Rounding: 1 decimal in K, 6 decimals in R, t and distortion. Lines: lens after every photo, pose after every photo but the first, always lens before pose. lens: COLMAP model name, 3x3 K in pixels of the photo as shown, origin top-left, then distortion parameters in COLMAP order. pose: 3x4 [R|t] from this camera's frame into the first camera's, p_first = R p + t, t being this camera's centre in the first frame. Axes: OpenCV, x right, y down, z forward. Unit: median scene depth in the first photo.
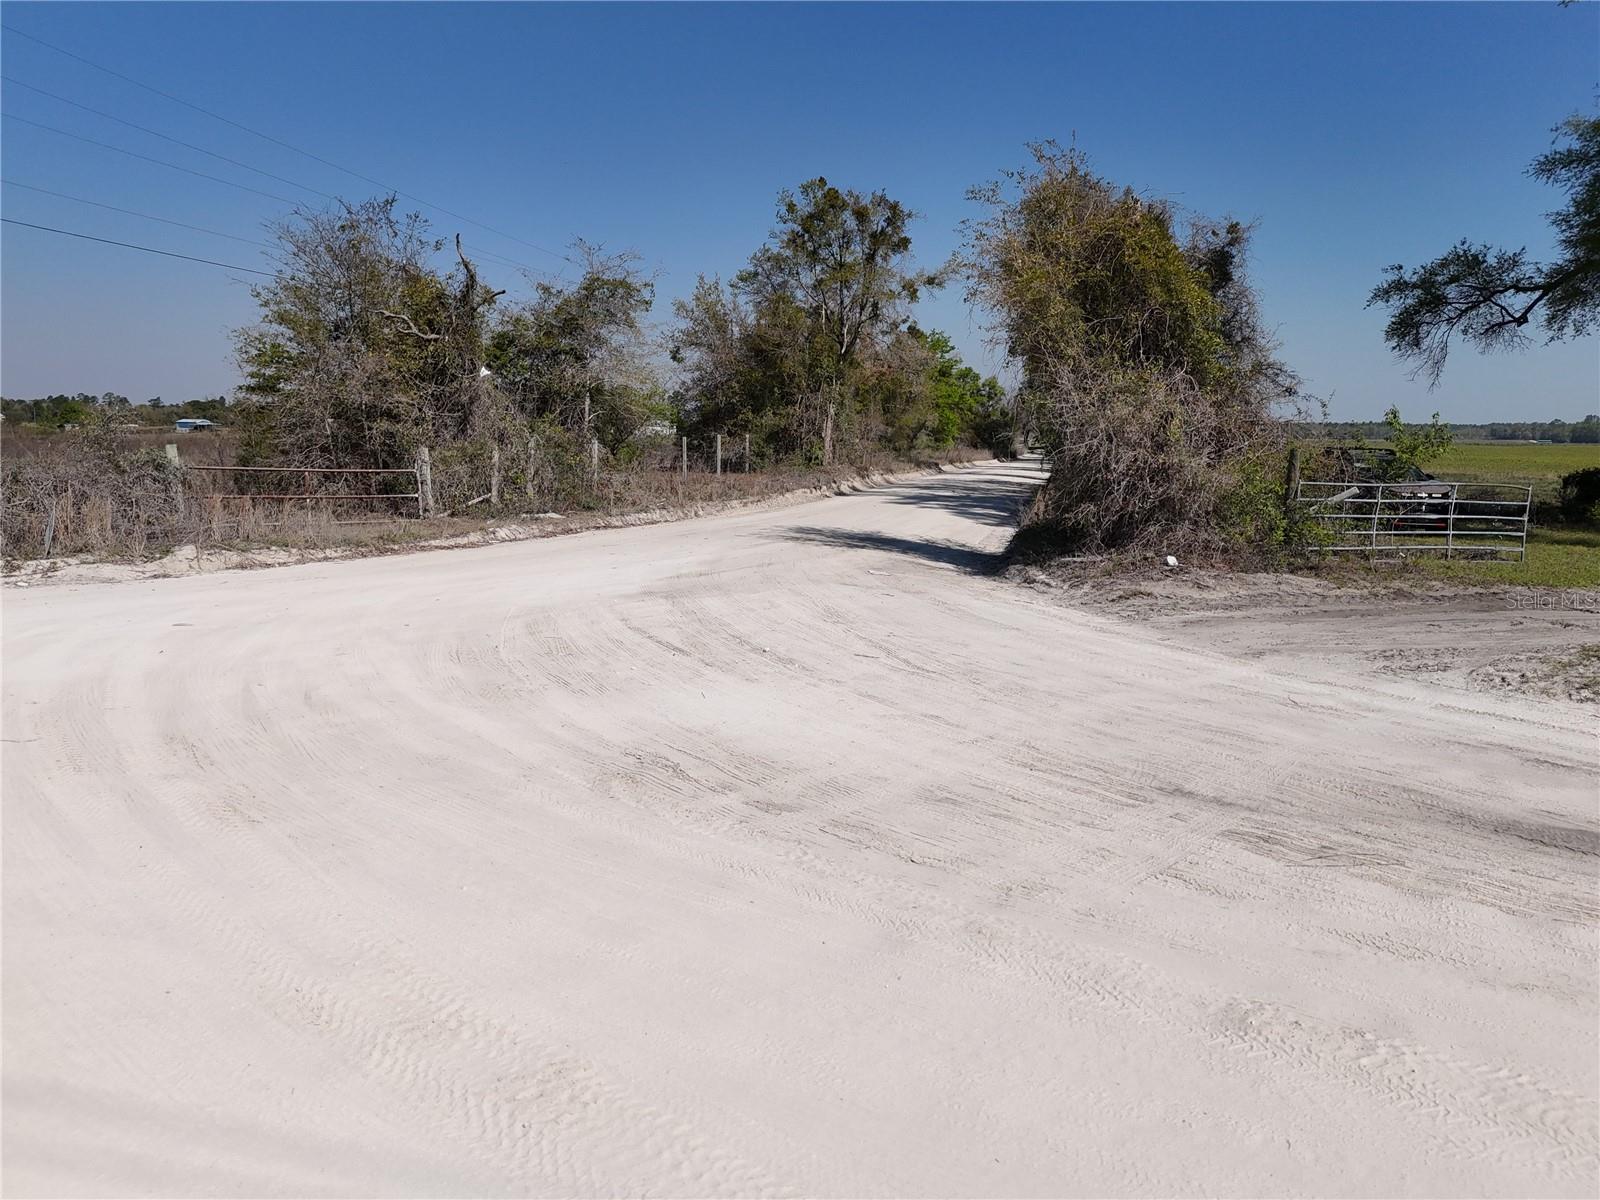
lens RADIAL K [[1179.2, 0, 803.9], [0, 1179.2, 600.4], [0, 0, 1]] dist [0.070576, -0.071834]
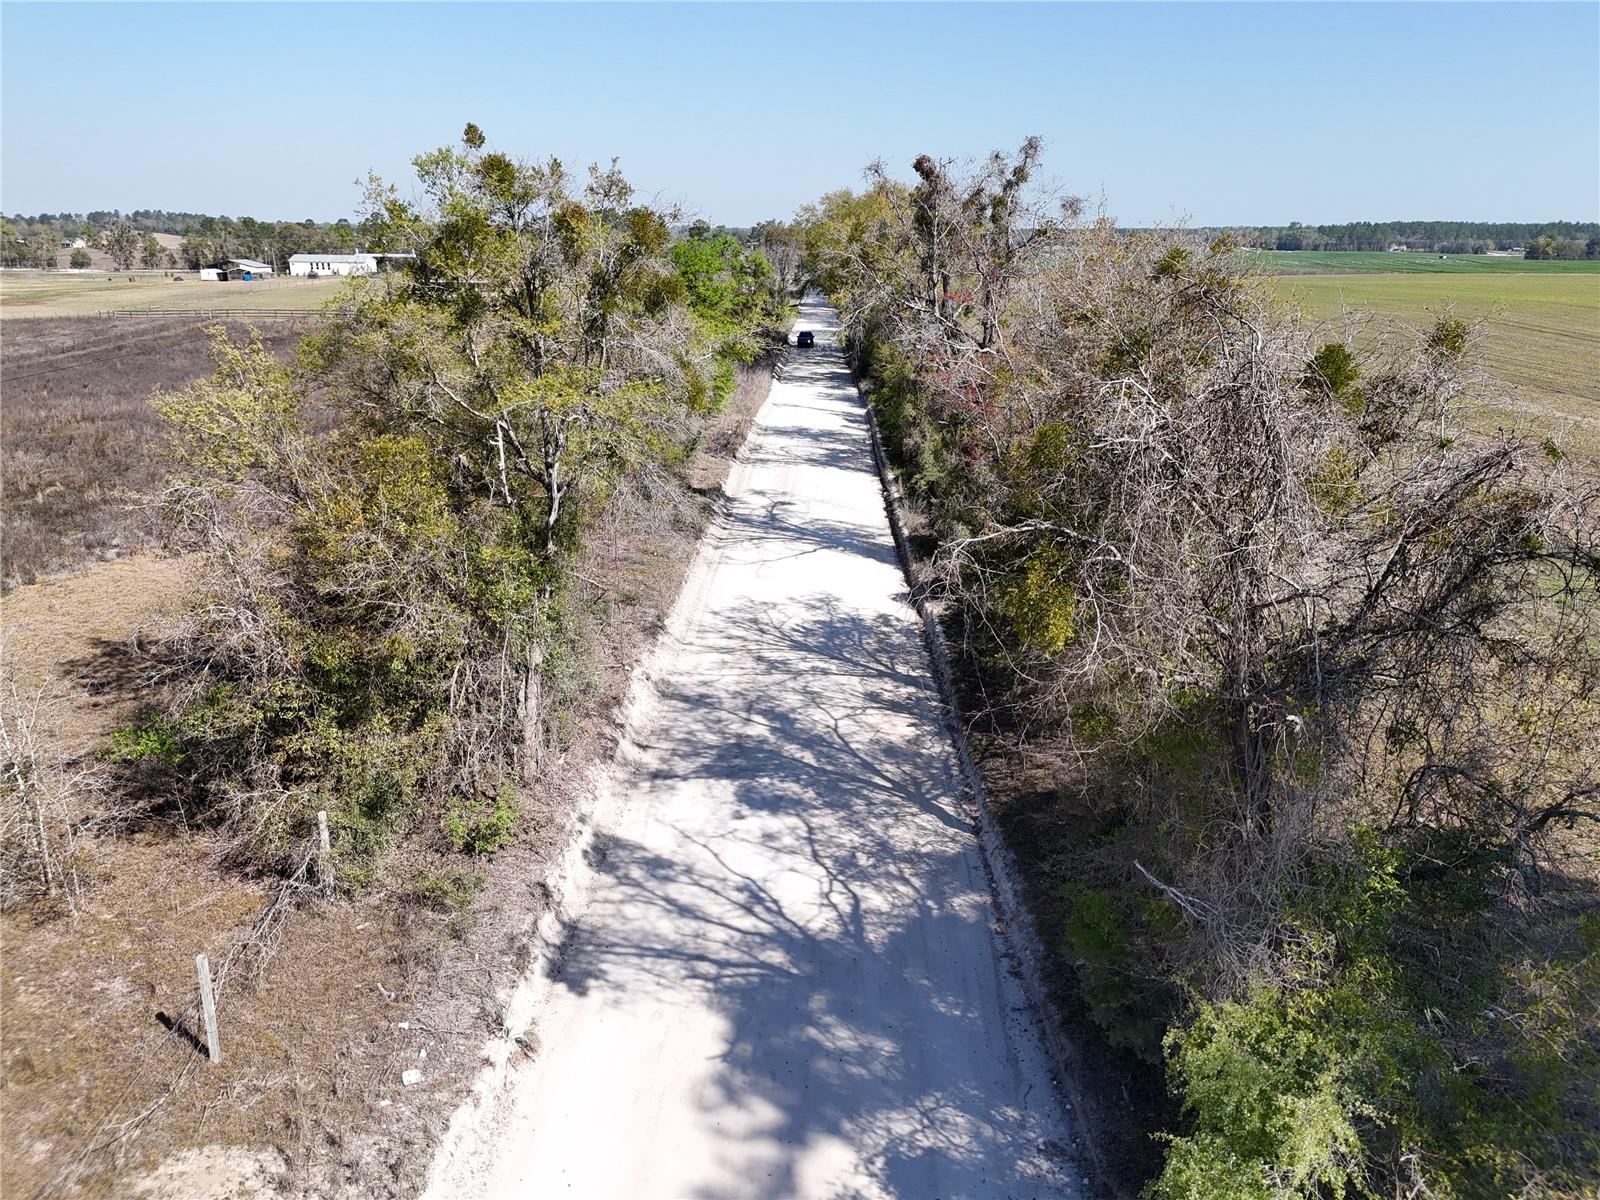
lens RADIAL K [[1164.1, 0, 821.1], [0, 1164.1, 609.5], [0, 0, 1]] dist [0.077148, -0.082037]
pose [[0.973431, -0.077255, 0.215552, 0.043023], [0.038300, 0.983037, 0.179364, -0.385860], [-0.225753, -0.166343, 0.959878, 0.783141]]
